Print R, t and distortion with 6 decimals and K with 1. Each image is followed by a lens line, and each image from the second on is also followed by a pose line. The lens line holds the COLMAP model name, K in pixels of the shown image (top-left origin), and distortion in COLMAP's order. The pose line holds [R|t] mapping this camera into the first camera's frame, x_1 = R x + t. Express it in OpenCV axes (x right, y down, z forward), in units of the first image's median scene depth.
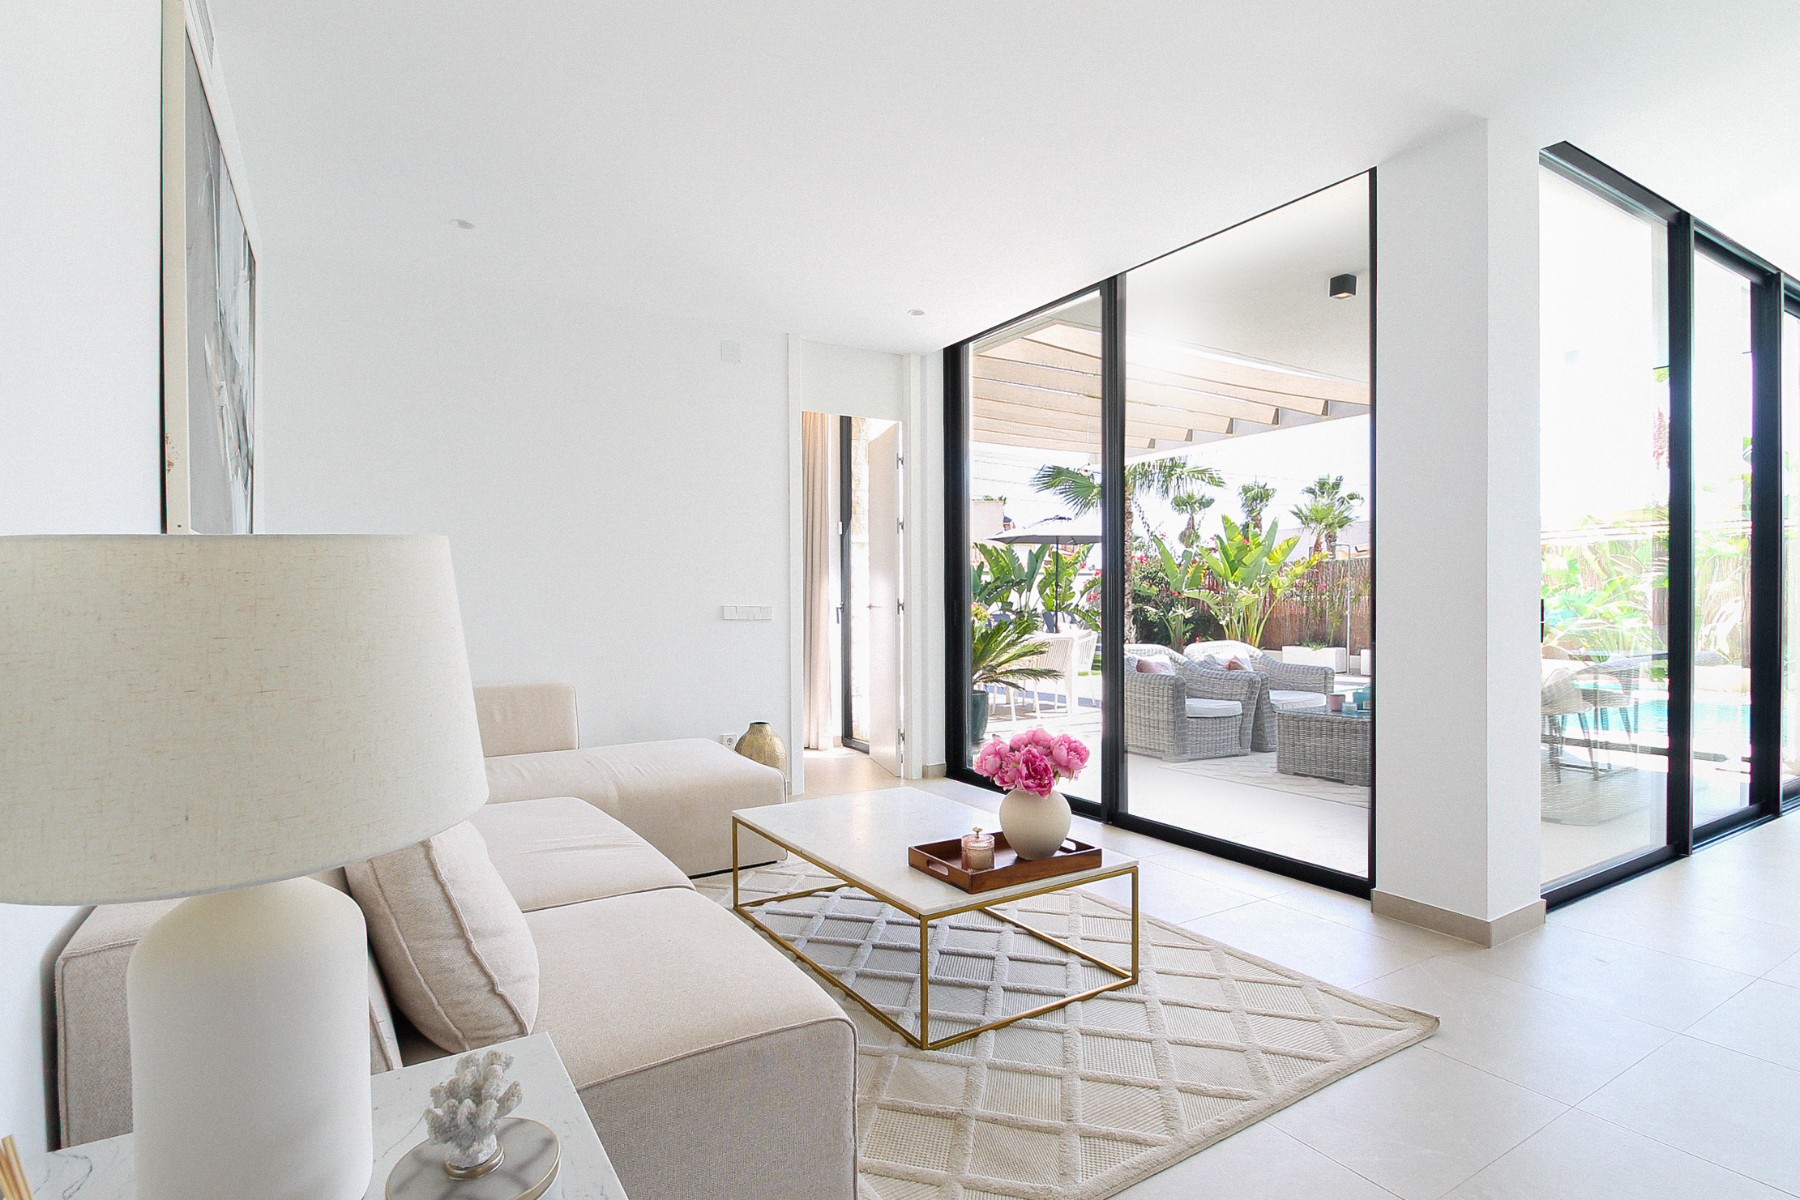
lens RADIAL K [[894.6, 0, 877.5], [0, 894.6, 594.1], [0, 0, 1]] dist [-0.006202, -0.001002]
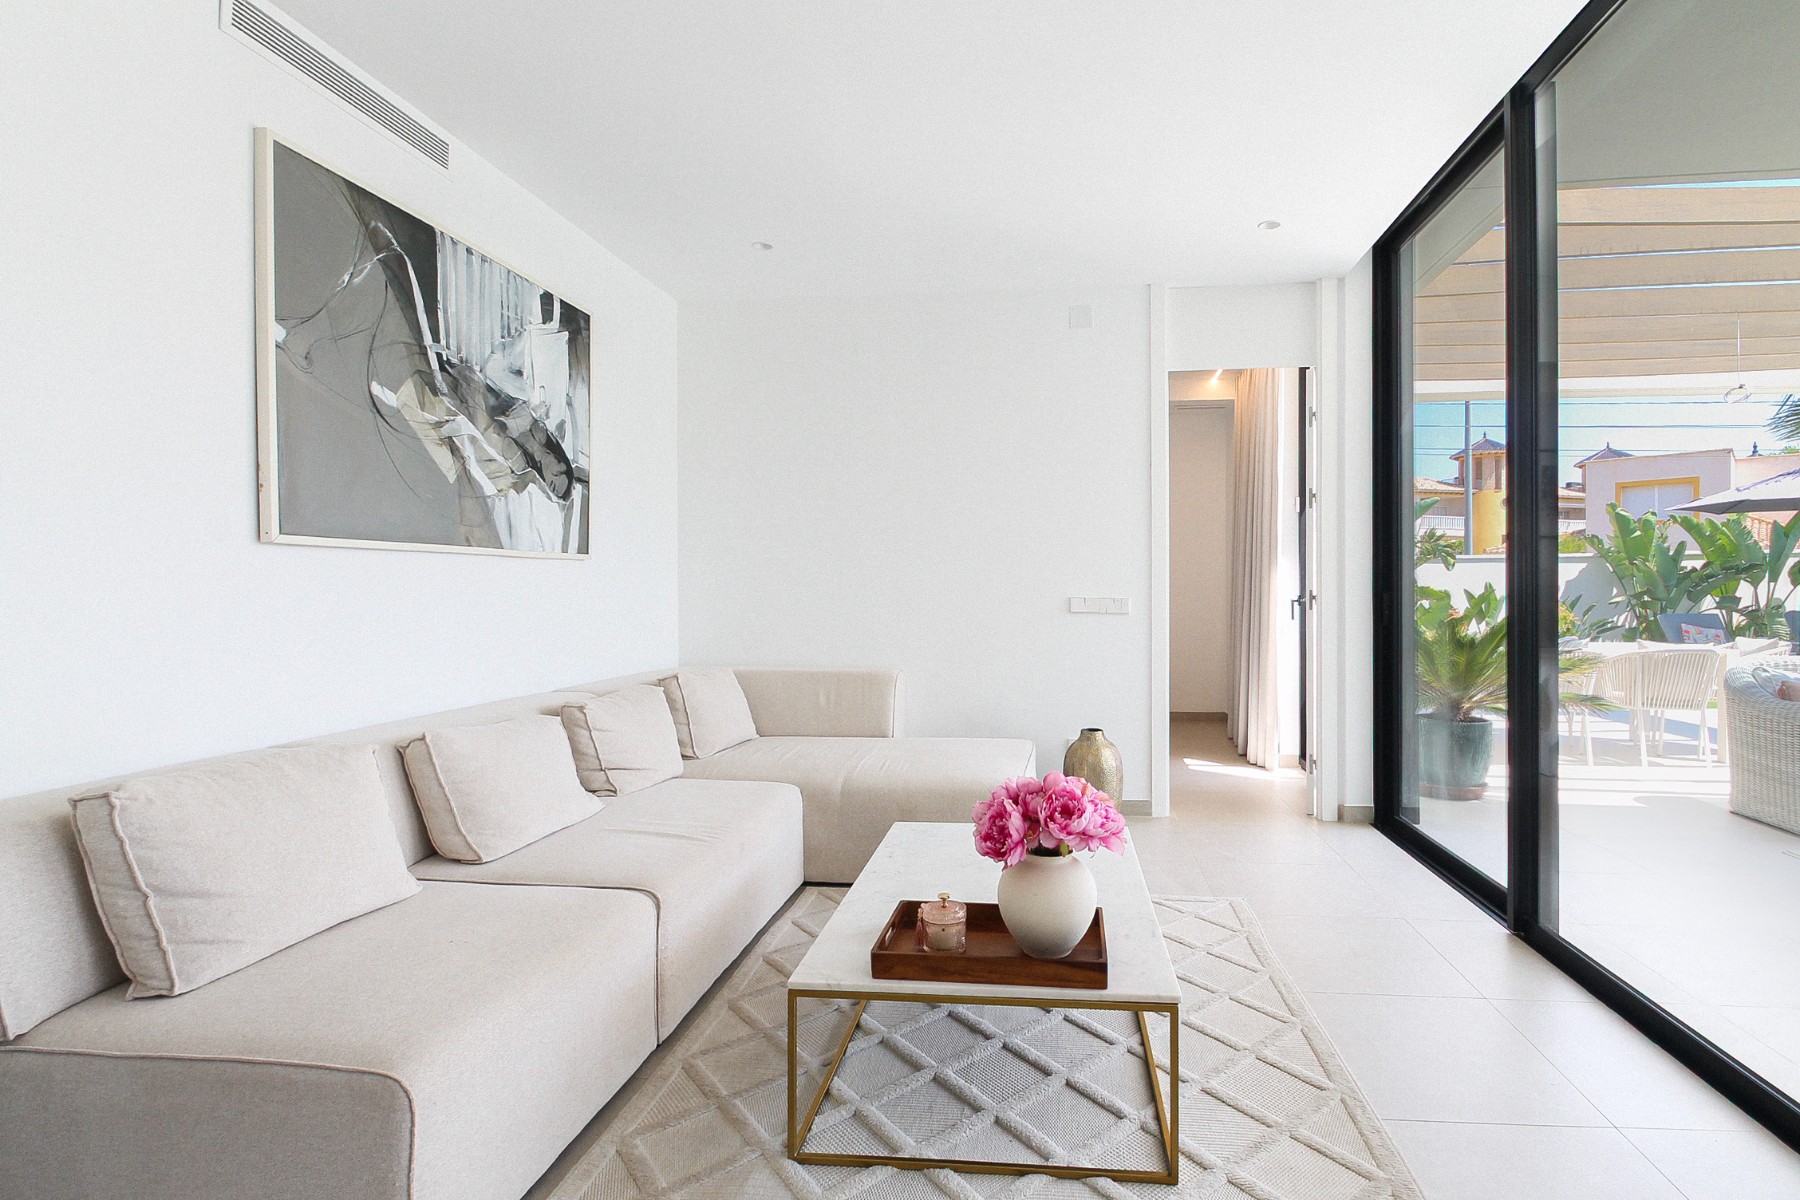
lens RADIAL K [[894.6, 0, 906.4], [0, 894.6, 588.0], [0, 0, 1]] dist [-0.006202, -0.001002]
pose [[0.799078, 0.001110, -0.601226, 0.286677], [0.000922, 0.999995, 0.003072, 0.000496], [0.601226, -0.003009, 0.799073, 0.201672]]
